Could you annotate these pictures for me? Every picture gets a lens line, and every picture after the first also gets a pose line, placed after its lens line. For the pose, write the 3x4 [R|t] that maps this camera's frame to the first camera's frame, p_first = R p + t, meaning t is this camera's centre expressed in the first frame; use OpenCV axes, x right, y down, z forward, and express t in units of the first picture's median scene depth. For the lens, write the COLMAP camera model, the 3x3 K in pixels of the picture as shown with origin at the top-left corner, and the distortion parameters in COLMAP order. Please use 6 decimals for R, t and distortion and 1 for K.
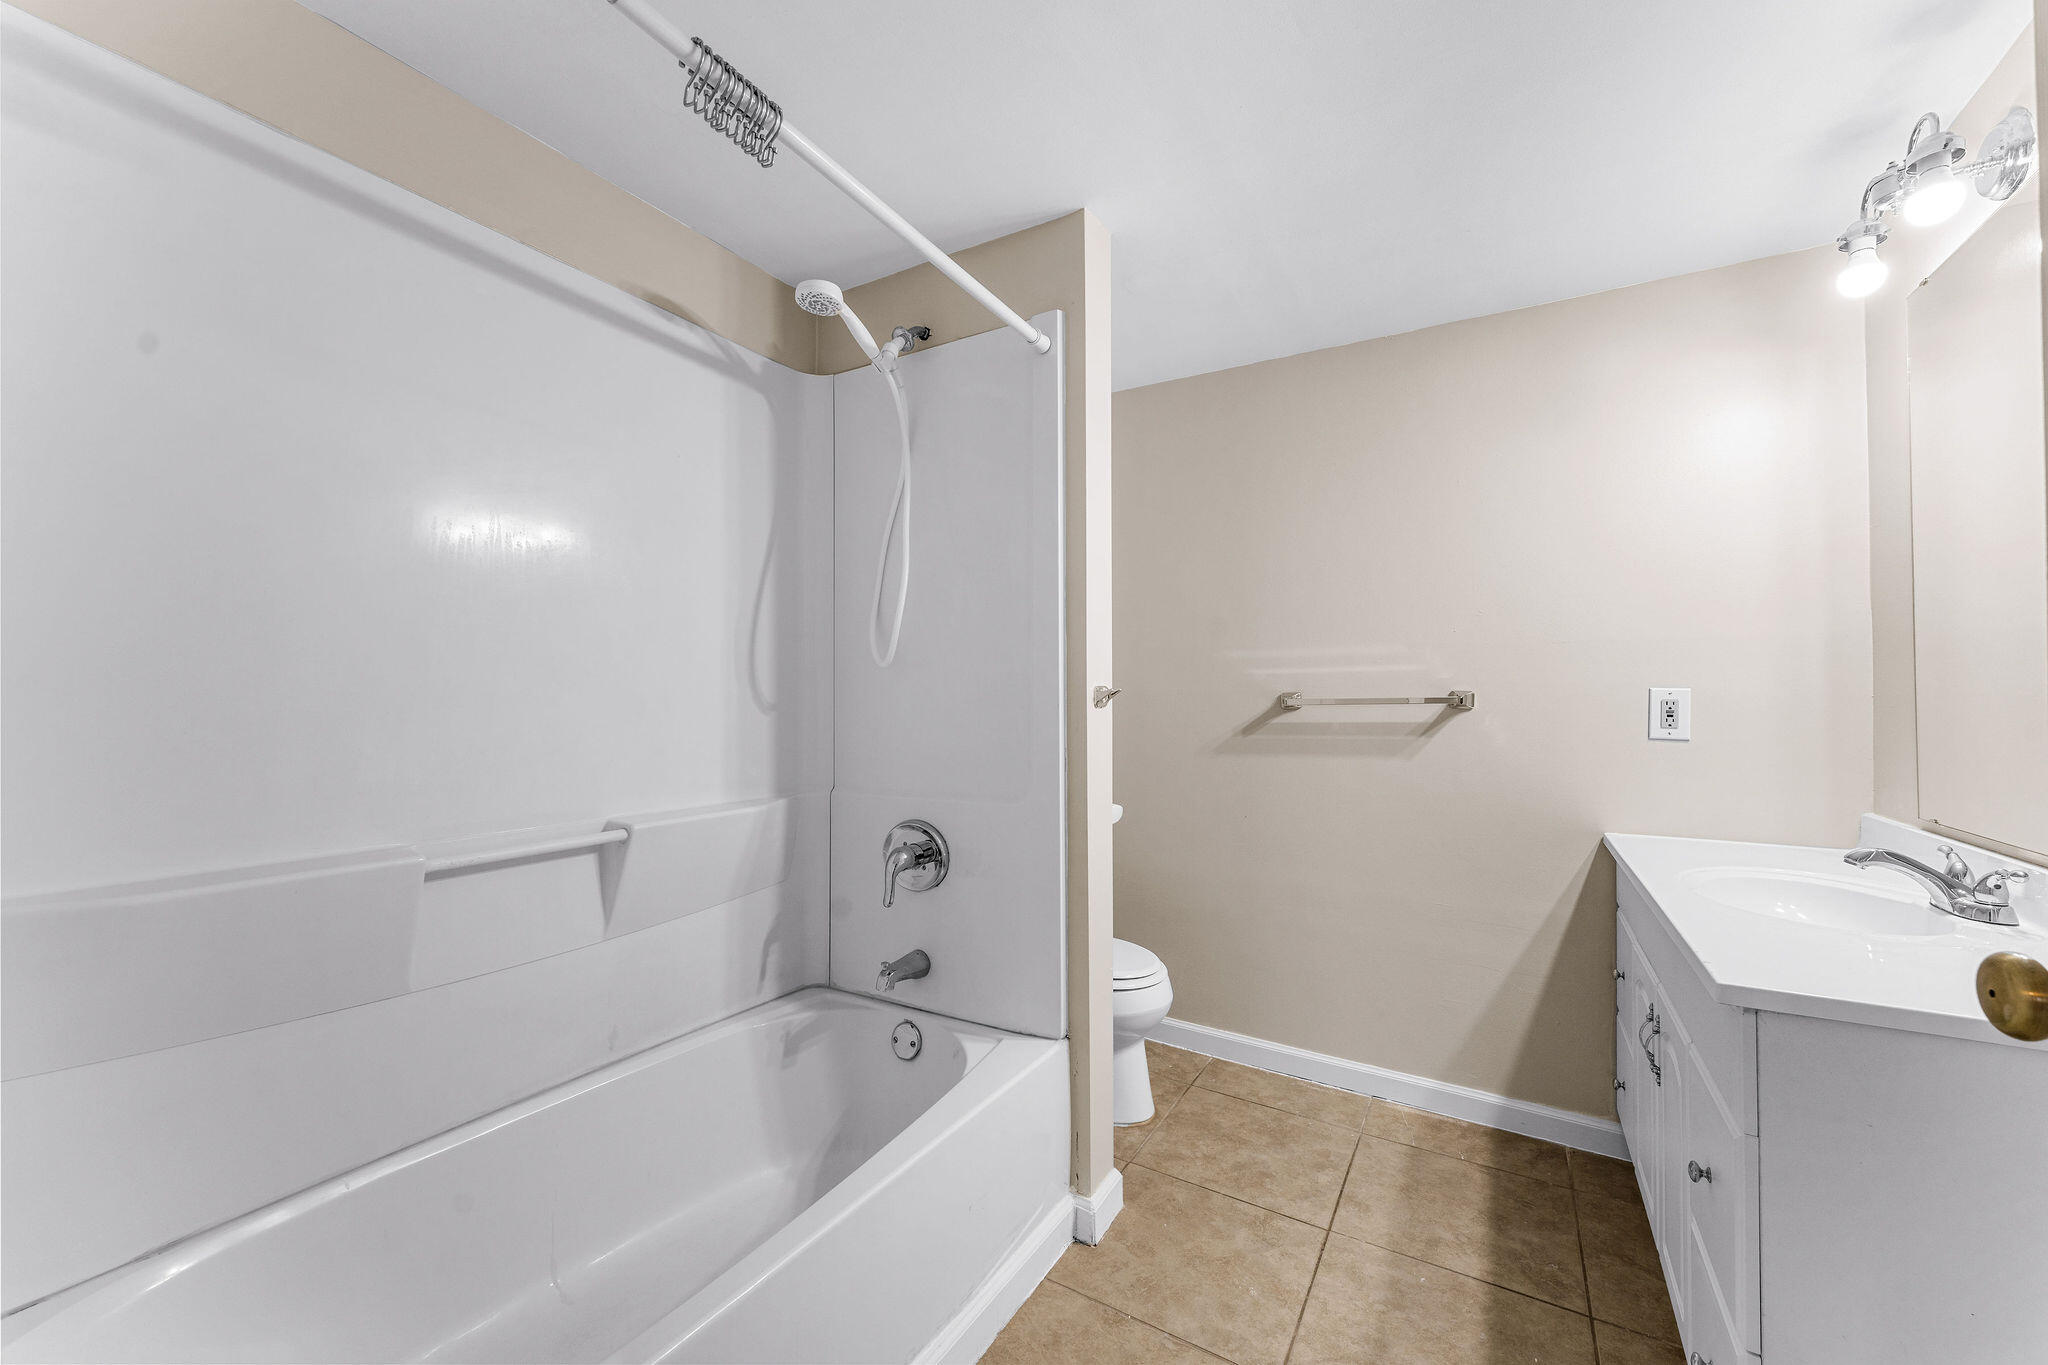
lens RADIAL K [[811.6, 0, 1023.3], [0, 811.6, 686.8], [0, 0, 1]] dist [-0.003172, -0.000187]
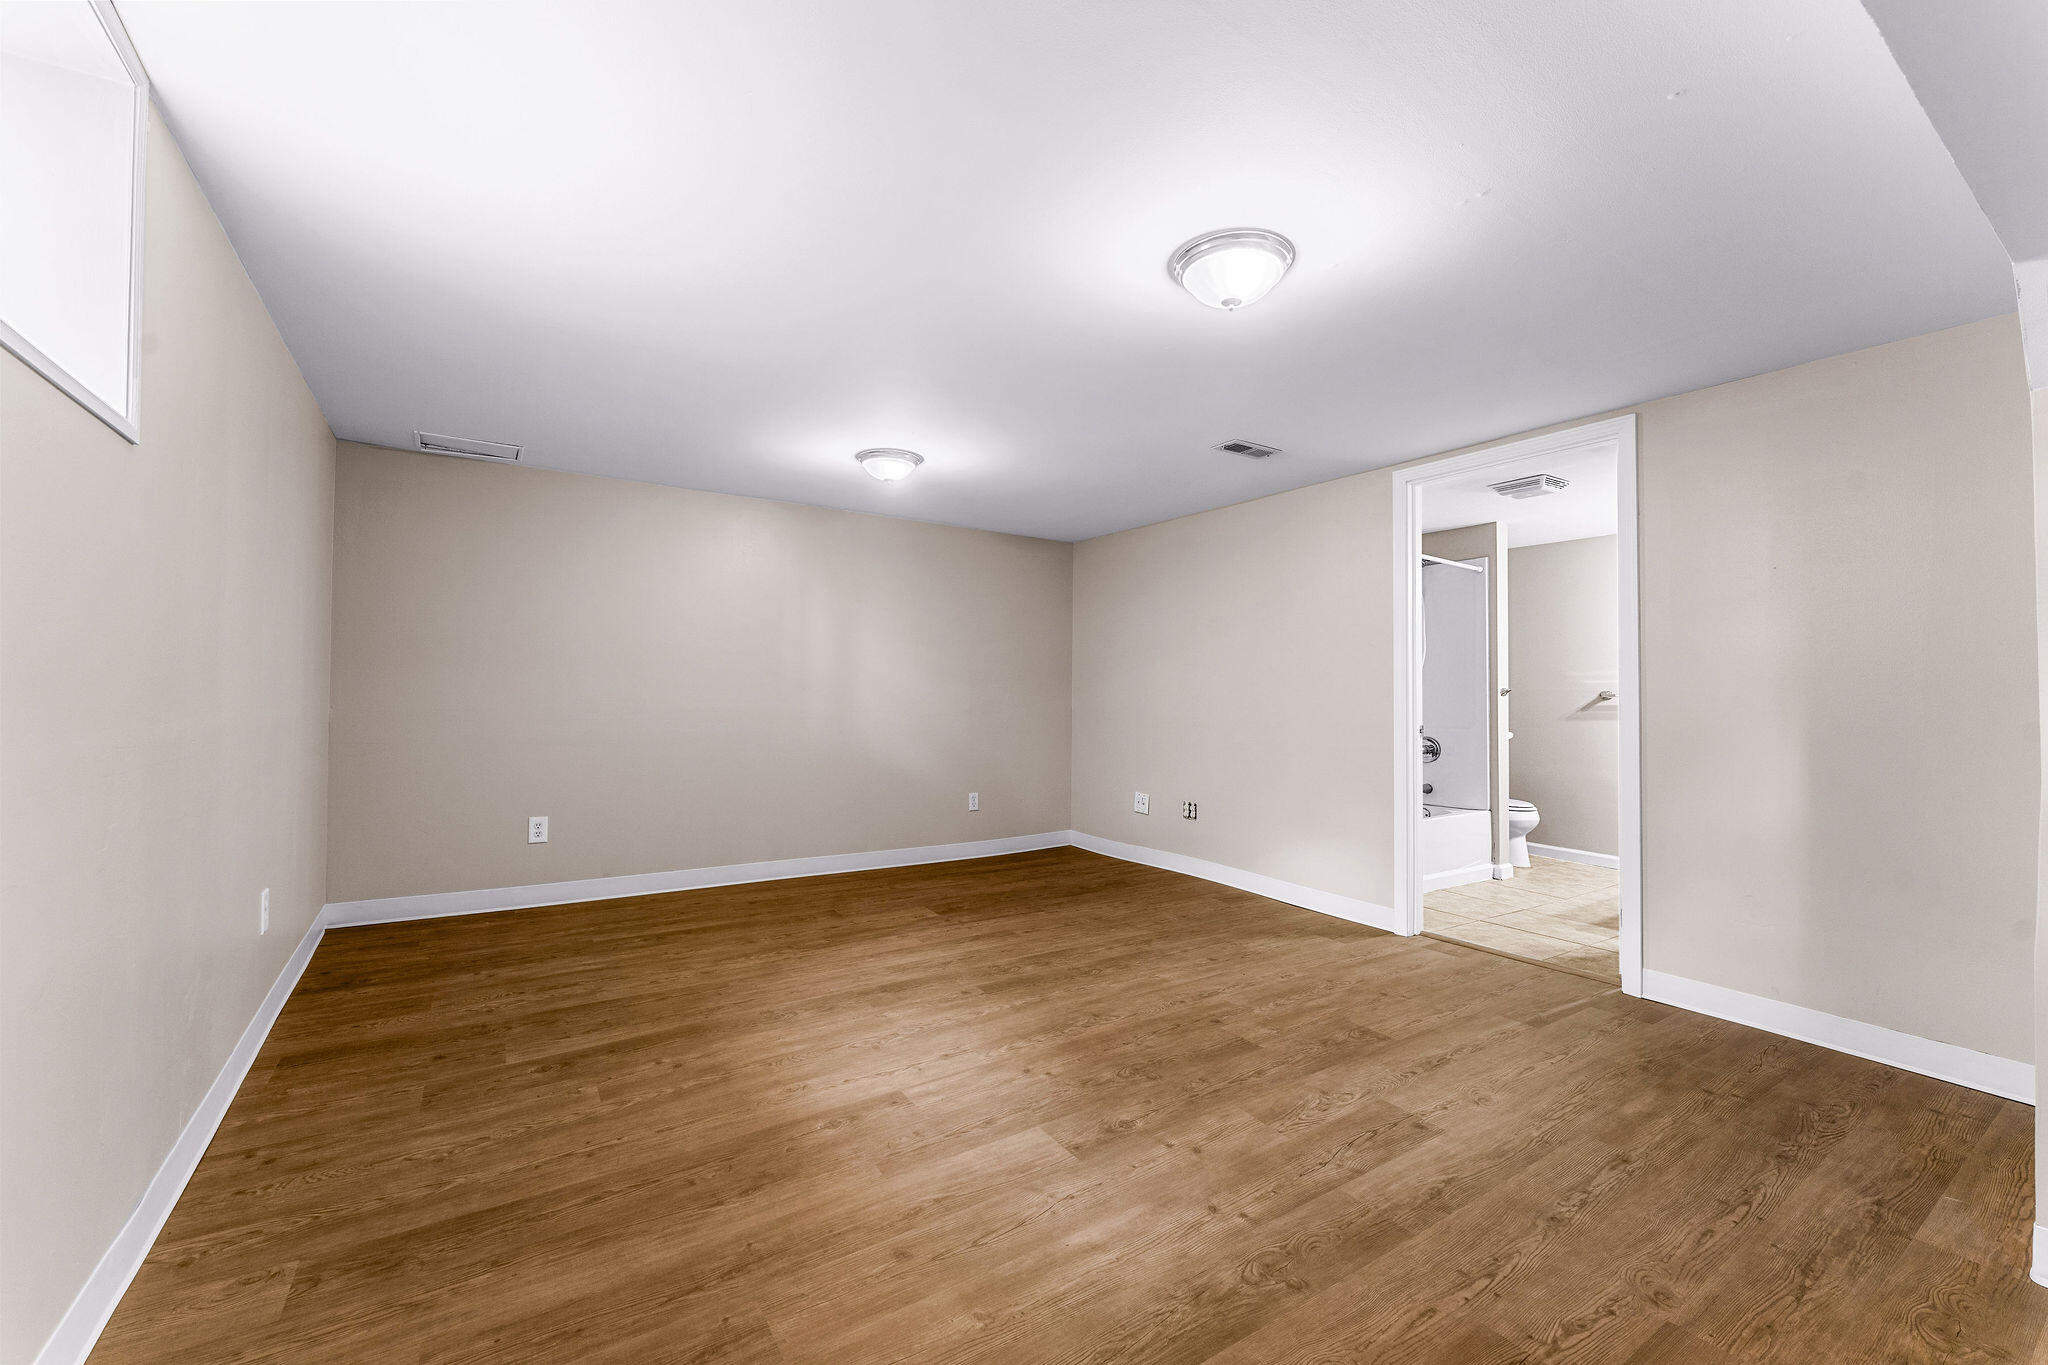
lens RADIAL K [[811.6, 0, 1018.2], [0, 811.6, 684.8], [0, 0, 1]] dist [-0.003172, -0.000187]
pose [[0.905485, -0.002381, -0.424371, -0.224639], [0.002511, 0.999997, -0.000253, -0.017408], [0.424370, -0.000836, 0.905489, -2.153869]]
